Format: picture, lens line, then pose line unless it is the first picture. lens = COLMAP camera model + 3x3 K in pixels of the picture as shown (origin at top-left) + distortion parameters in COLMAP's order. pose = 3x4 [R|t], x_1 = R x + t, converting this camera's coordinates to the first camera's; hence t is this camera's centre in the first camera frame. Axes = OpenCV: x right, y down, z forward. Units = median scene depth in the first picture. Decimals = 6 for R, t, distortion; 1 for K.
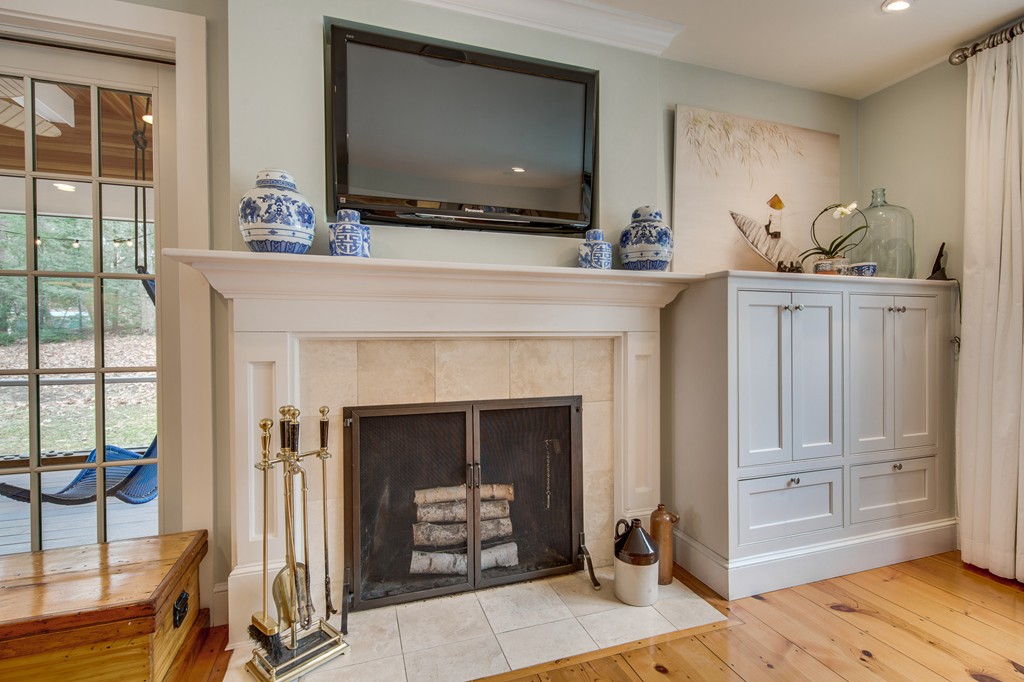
lens RADIAL K [[520.2, 0, 520.0], [0, 520.2, 338.4], [0, 0, 1]] dist [0.017443, 0.000695]
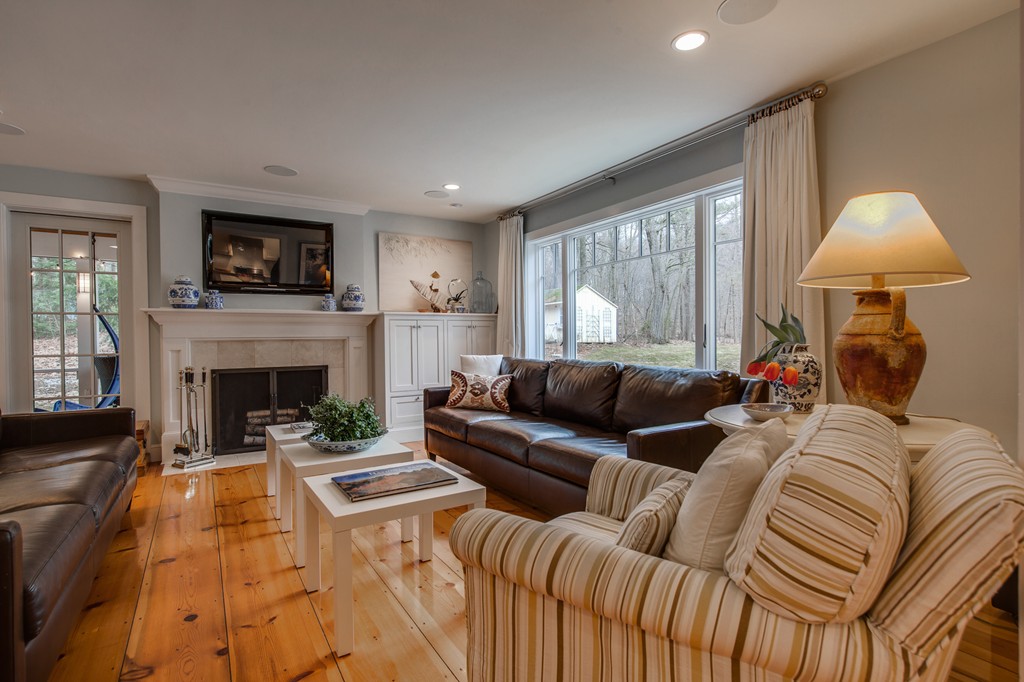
lens RADIAL K [[520.2, 0, 517.8], [0, 520.2, 339.6], [0, 0, 1]] dist [0.017443, 0.000695]
pose [[0.972183, -0.003532, 0.234196, 0.433029], [0.001969, 0.999974, 0.006907, -0.016244], [-0.234215, -0.006253, 0.972165, -1.540875]]
